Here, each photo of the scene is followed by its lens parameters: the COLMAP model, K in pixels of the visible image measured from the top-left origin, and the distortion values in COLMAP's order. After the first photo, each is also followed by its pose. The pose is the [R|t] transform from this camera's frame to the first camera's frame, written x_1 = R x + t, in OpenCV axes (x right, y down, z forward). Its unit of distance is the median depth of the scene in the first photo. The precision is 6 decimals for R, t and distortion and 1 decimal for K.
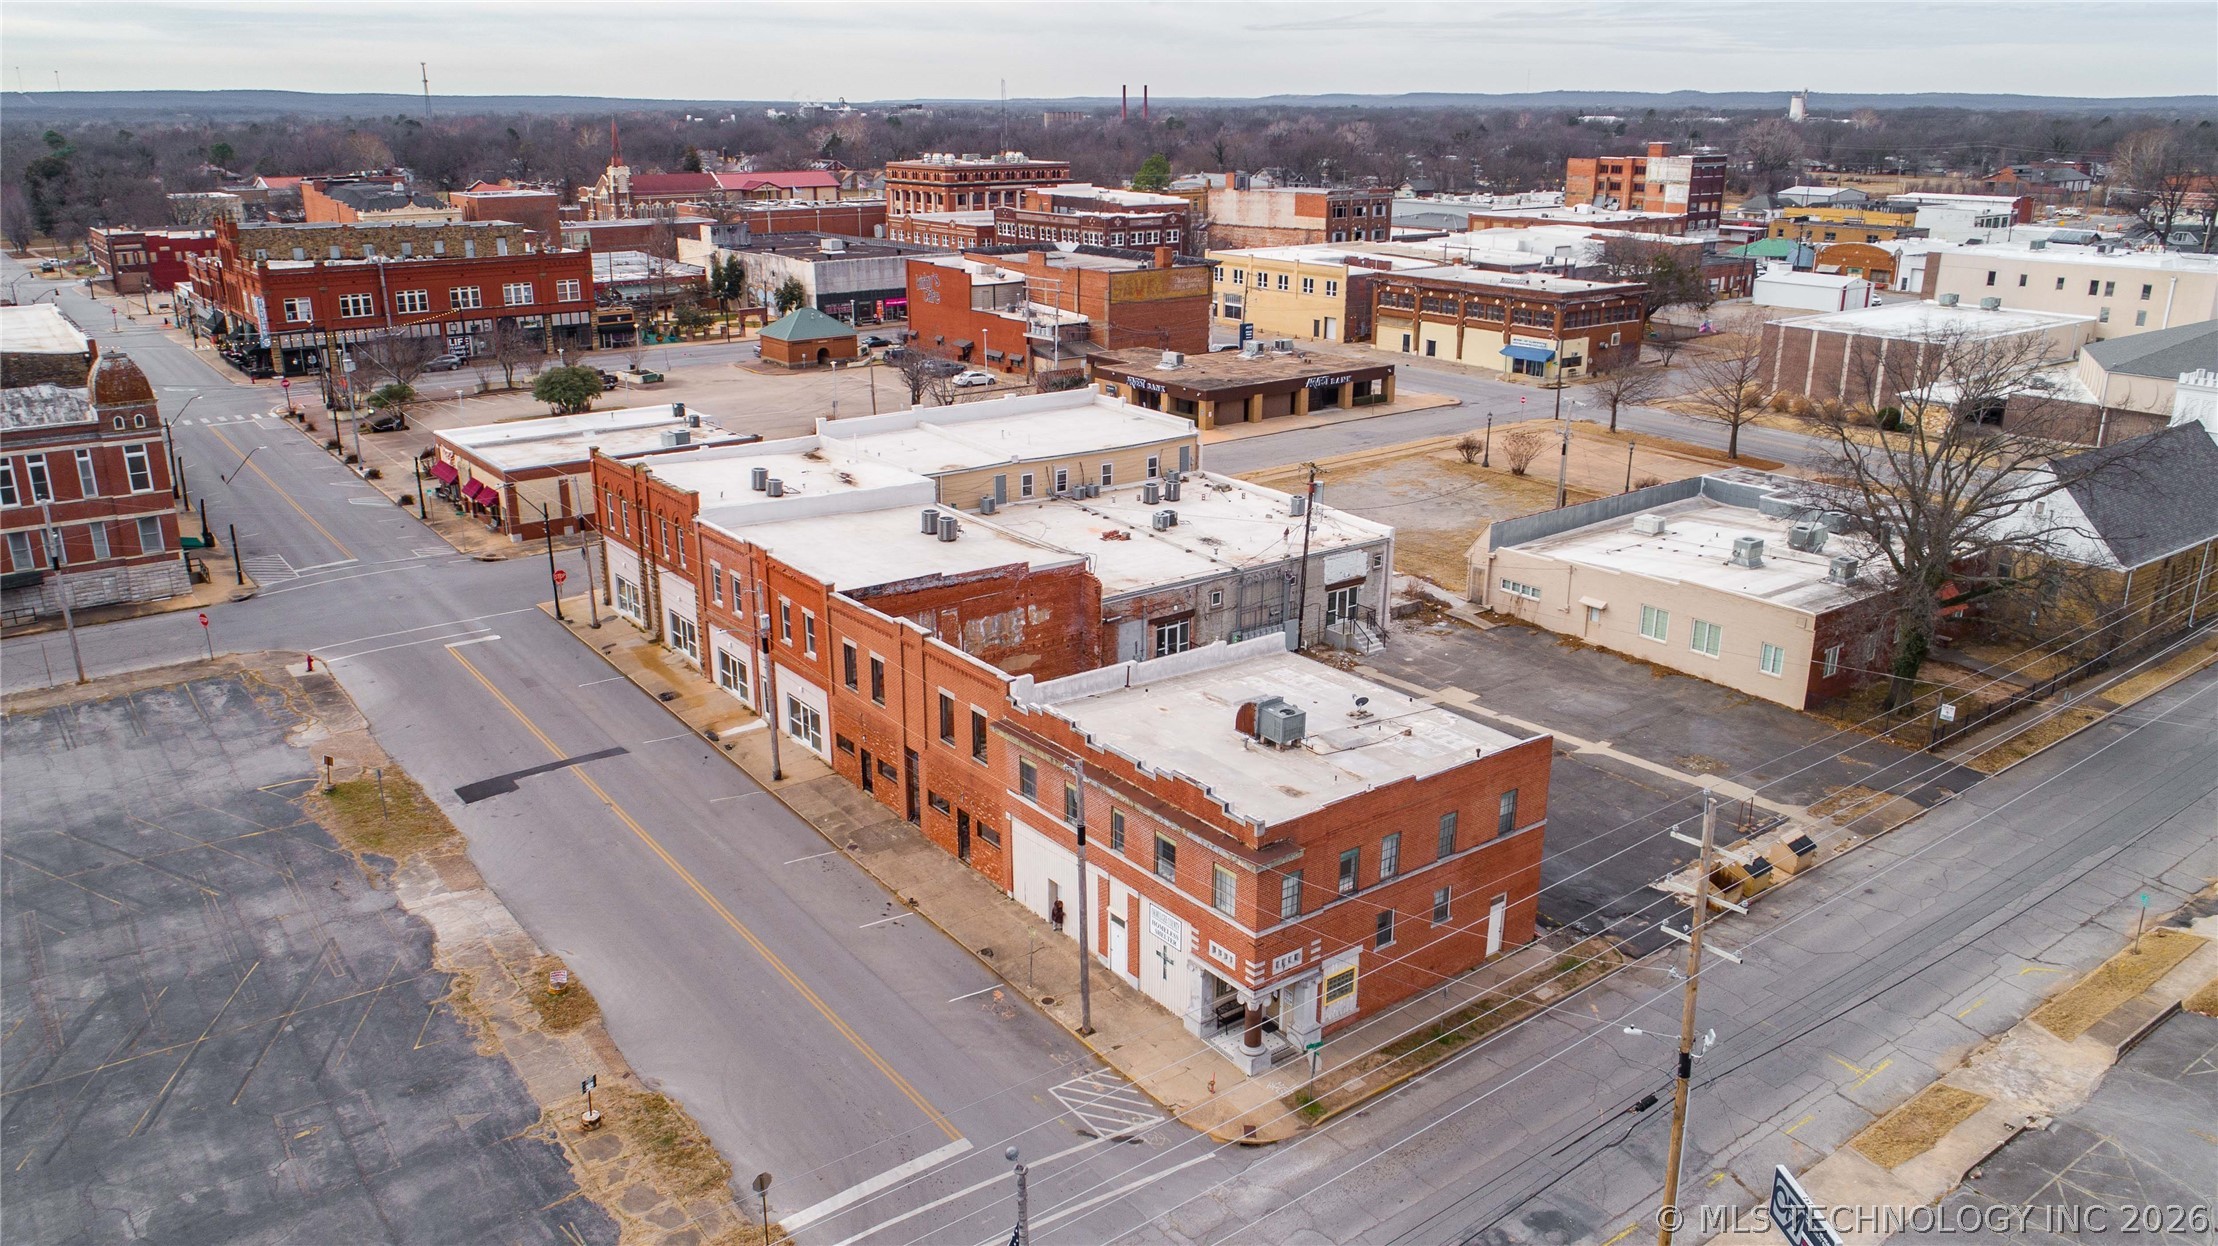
lens RADIAL K [[1609.1, 0, 1122.4], [0, 1609.1, 629.3], [0, 0, 1]] dist [-0.015489, 0.002159]
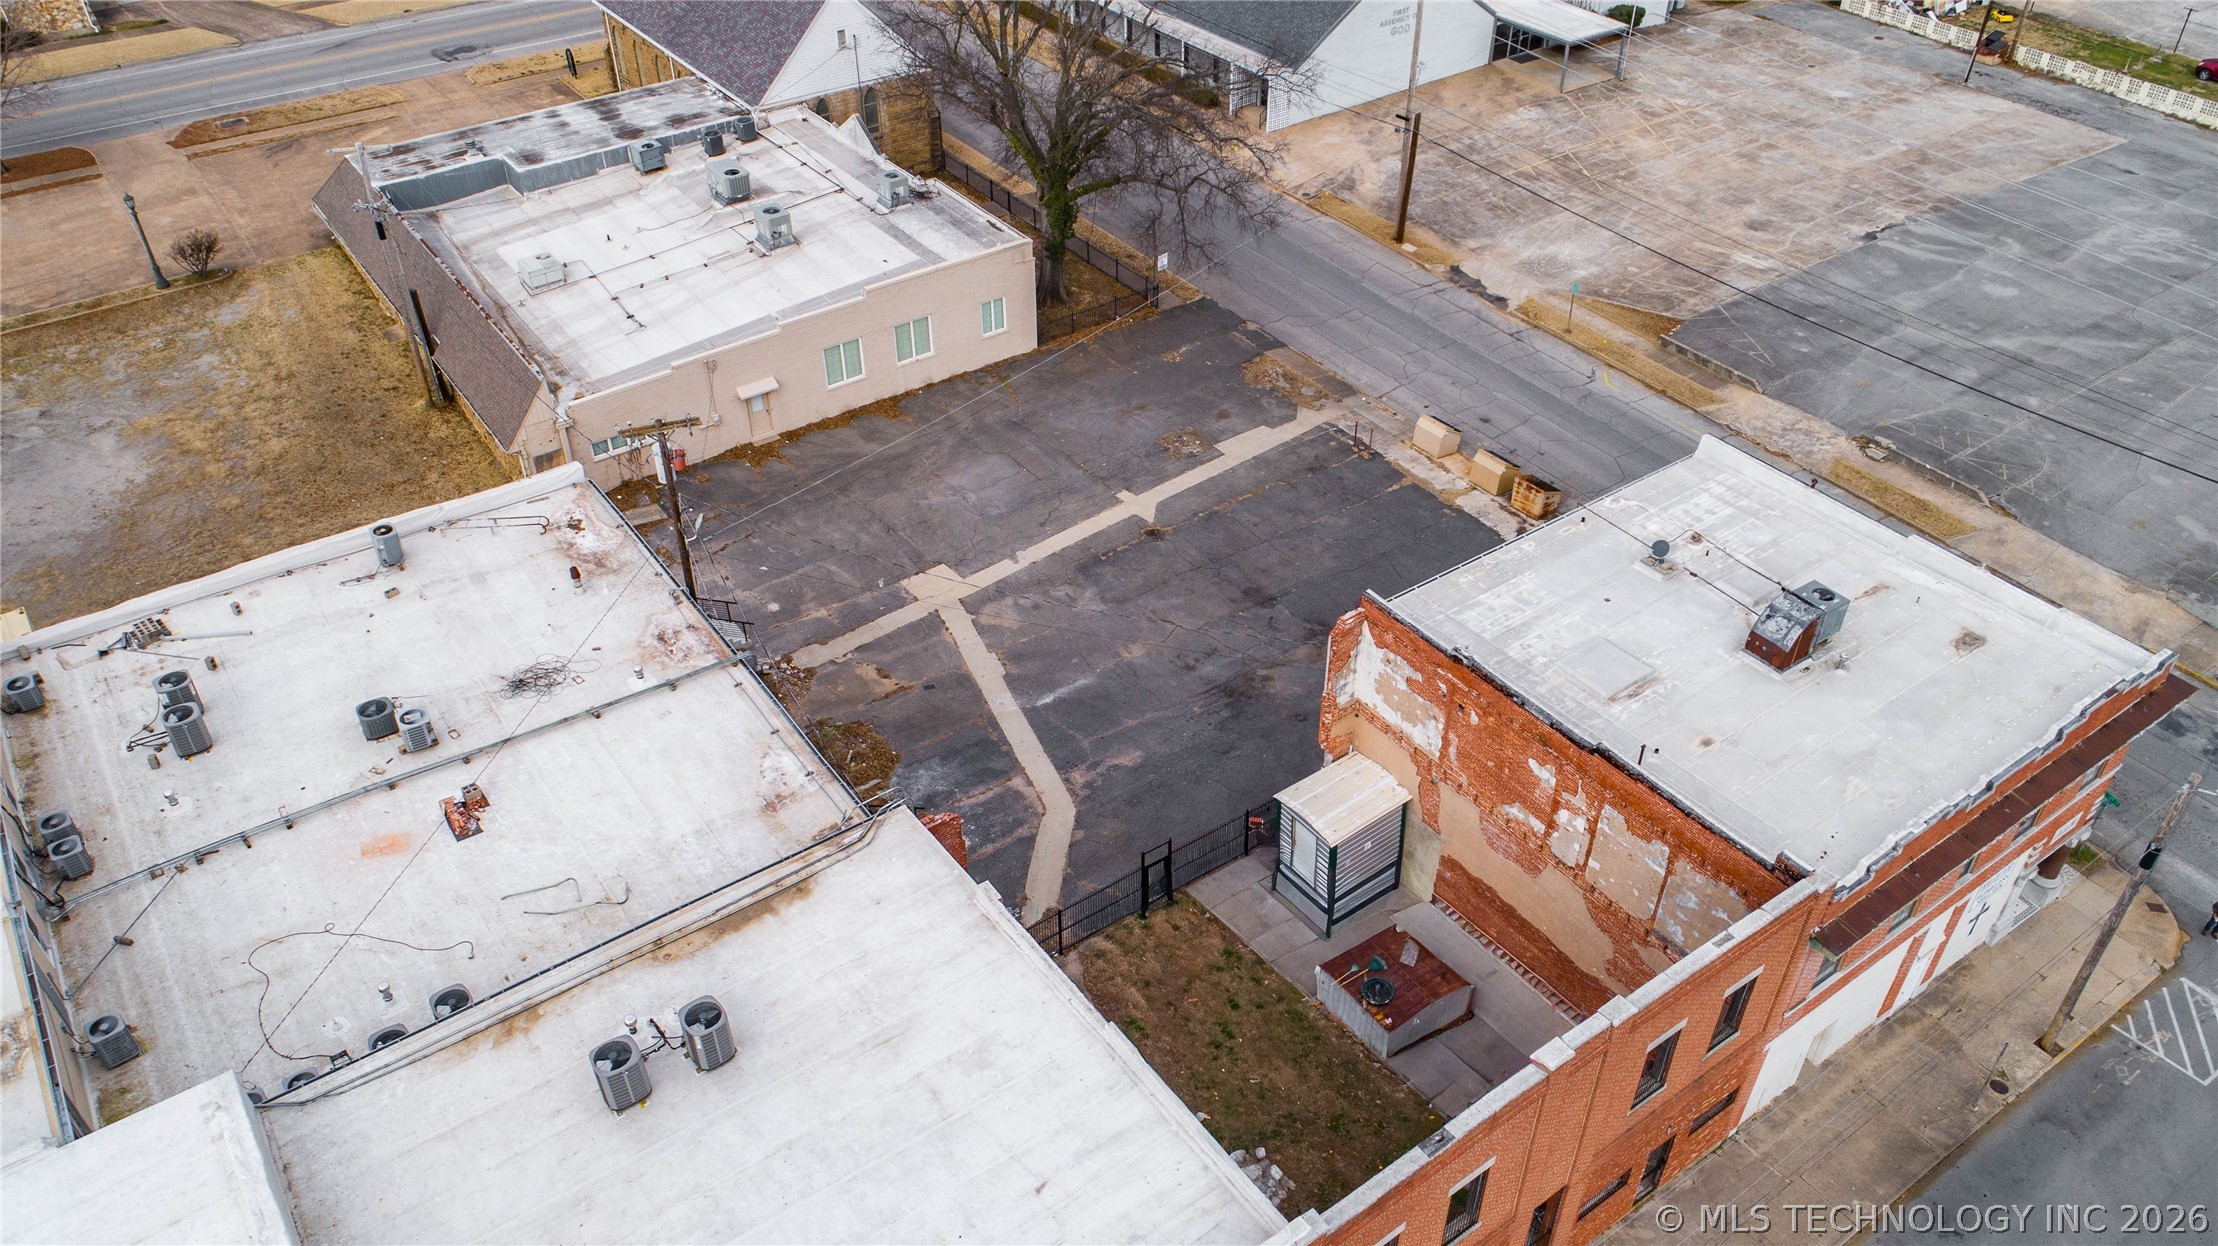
lens RADIAL K [[1639.8, 0, 1100.9], [0, 1639.8, 625.7], [0, 0, 1]] dist [-0.013302, -0.005219]
pose [[0.041716, -0.616587, 0.786181, -0.309310], [0.324233, 0.752635, 0.573073, -0.288180], [-0.945057, 0.231000, 0.231315, 0.705618]]
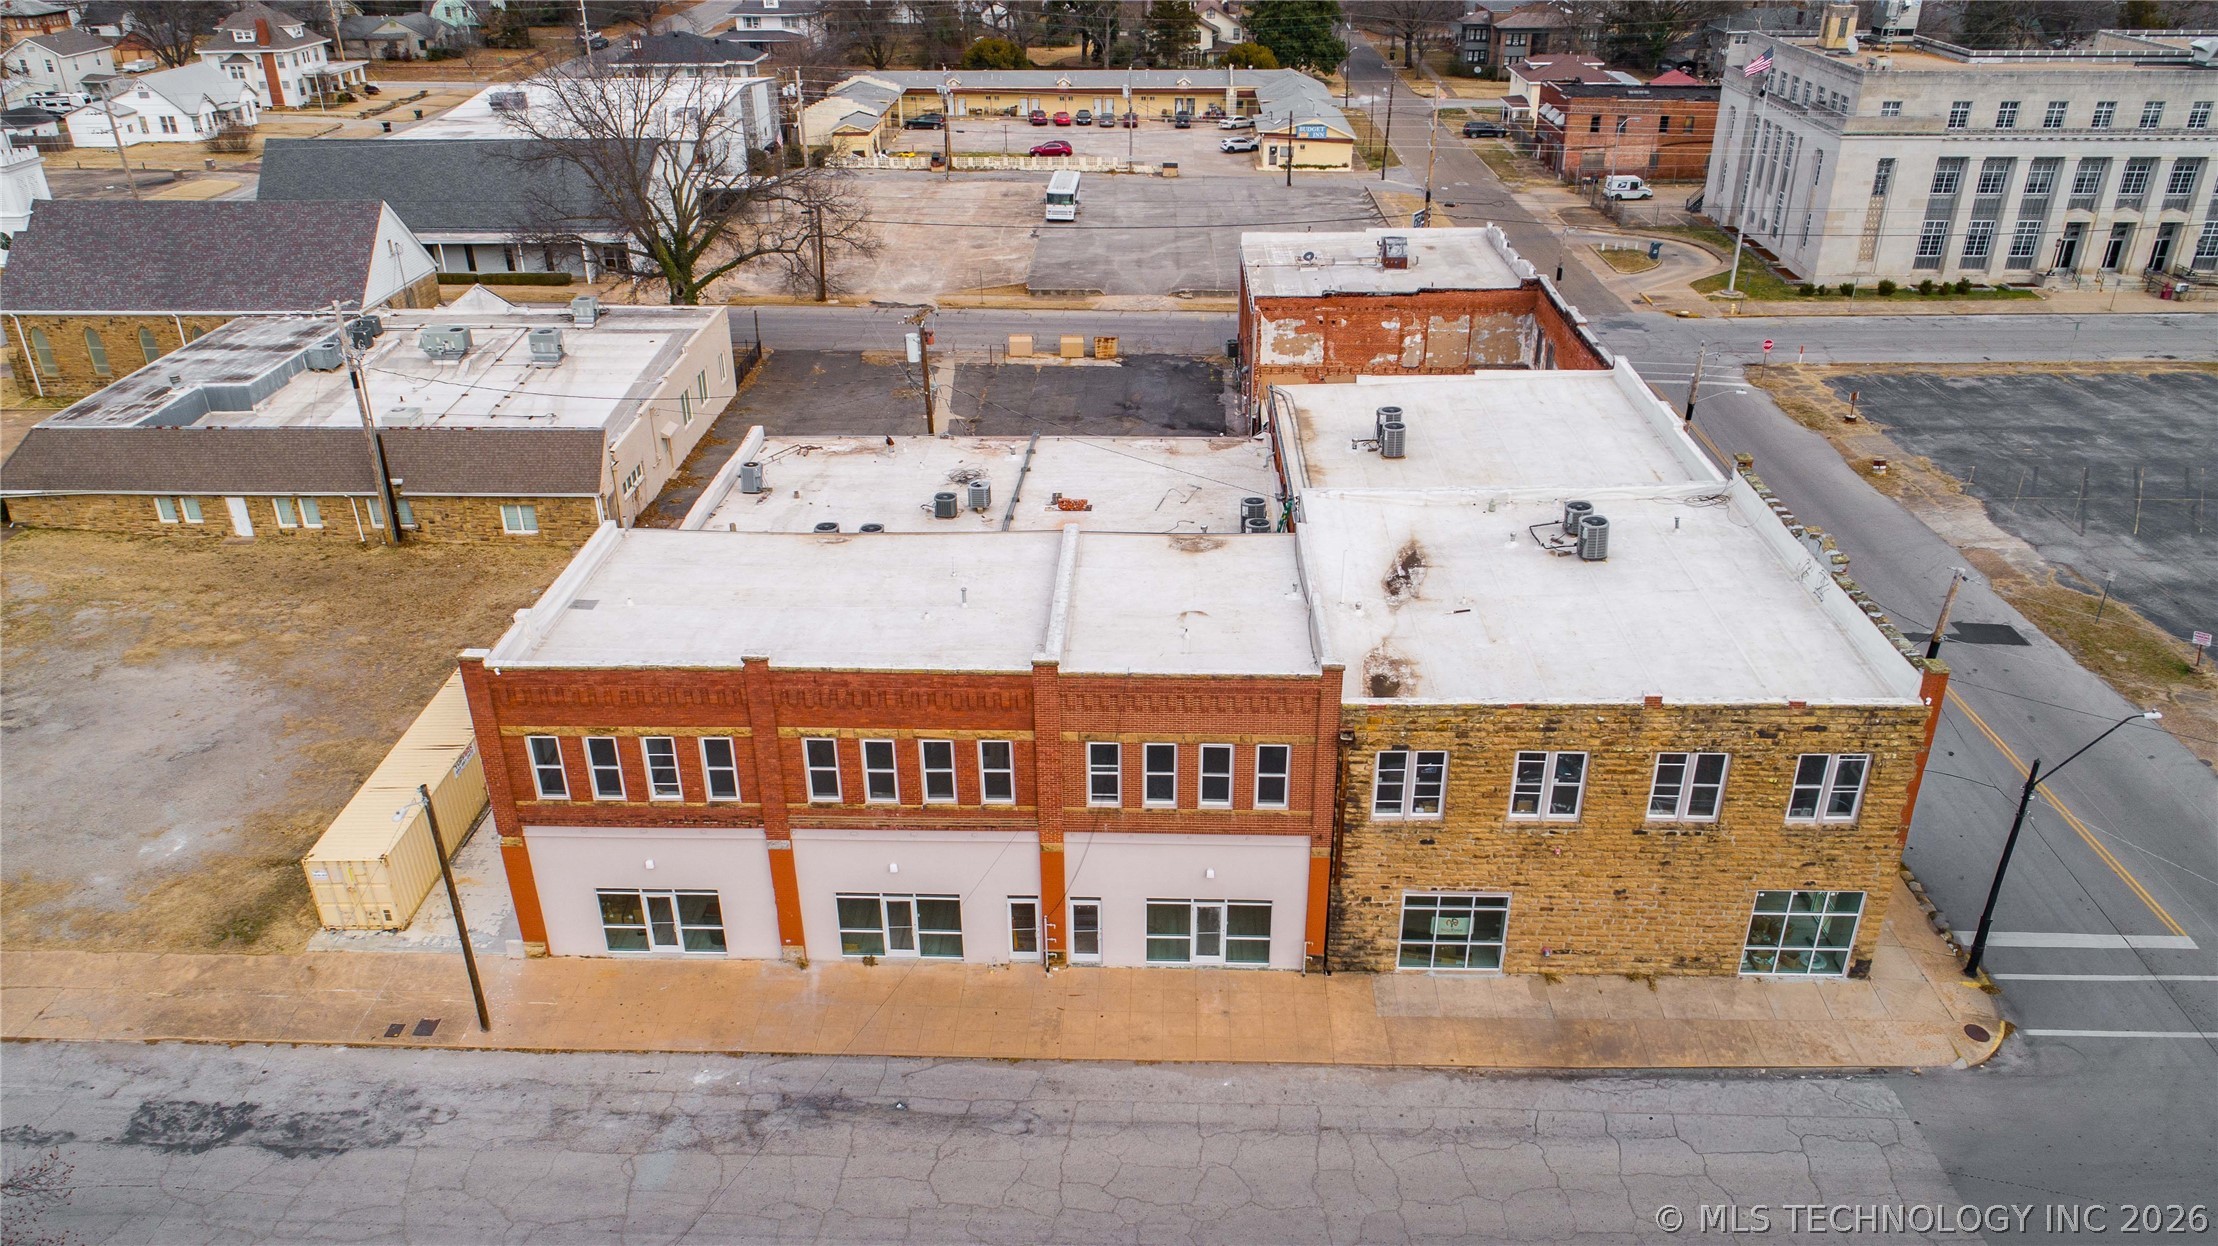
lens RADIAL K [[1543.1, 0, 1101.9], [0, 1543.1, 619.4], [0, 0, 1]] dist [-0.015228, 0.007503]
pose [[-0.770244, -0.285754, 0.570148, -0.382217], [0.207697, 0.732866, 0.647896, -0.422391], [-0.602981, 0.617456, -0.505136, 1.312724]]
